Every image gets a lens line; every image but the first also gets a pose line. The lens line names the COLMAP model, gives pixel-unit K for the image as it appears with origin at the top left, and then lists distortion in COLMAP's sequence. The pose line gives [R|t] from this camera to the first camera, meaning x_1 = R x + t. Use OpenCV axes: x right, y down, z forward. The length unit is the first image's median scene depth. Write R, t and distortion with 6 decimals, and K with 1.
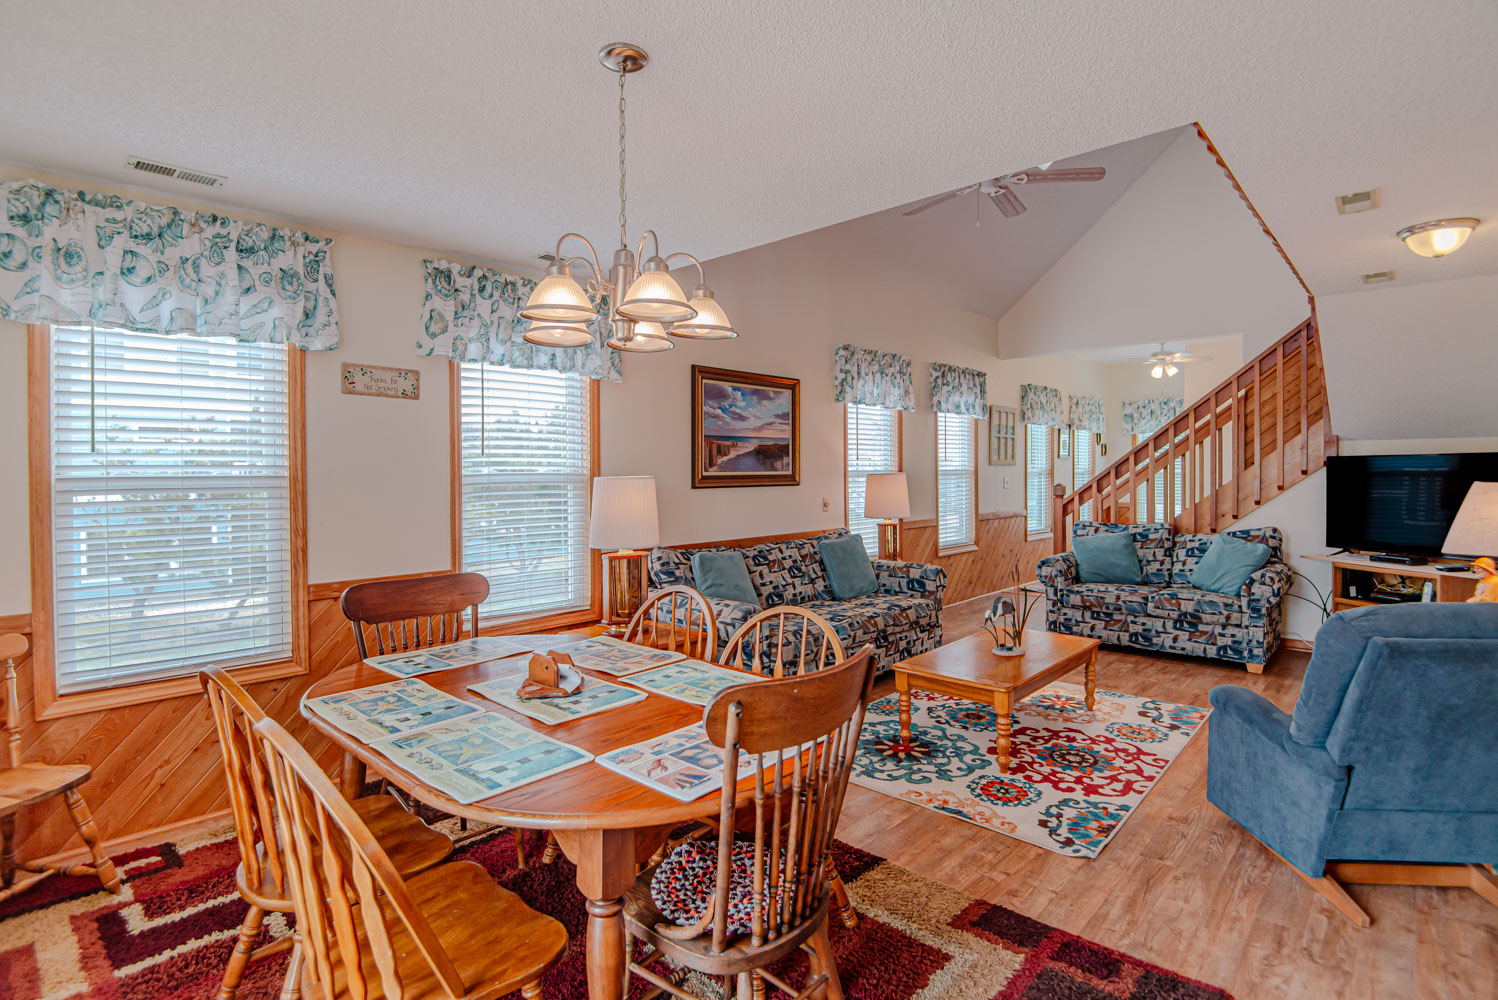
lens RADIAL K [[736.6, 0, 742.7], [0, 736.6, 475.2], [0, 0, 1]] dist [0.010181, -0.027721]
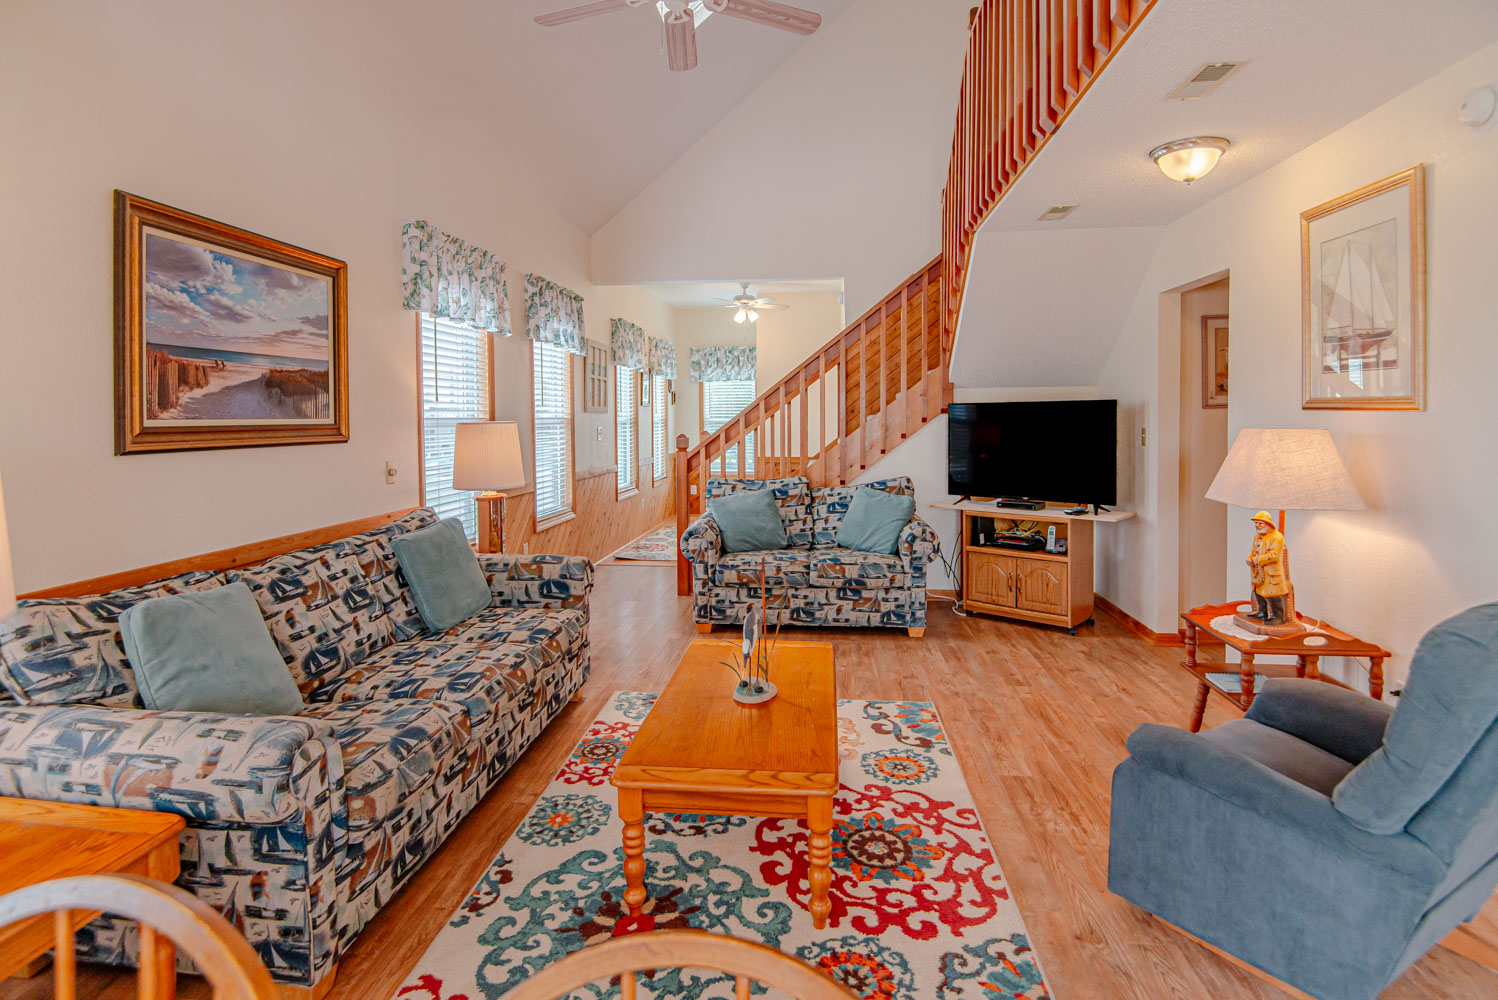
lens RADIAL K [[746.3, 0, 749.7], [0, 746.3, 435.3], [0, 0, 1]] dist [0.011127, -0.028724]
pose [[0.797615, -0.013330, 0.603020, -0.029536], [0.005428, 0.999874, 0.014923, 0.000859], [-0.603143, -0.008629, 0.797587, 0.362936]]
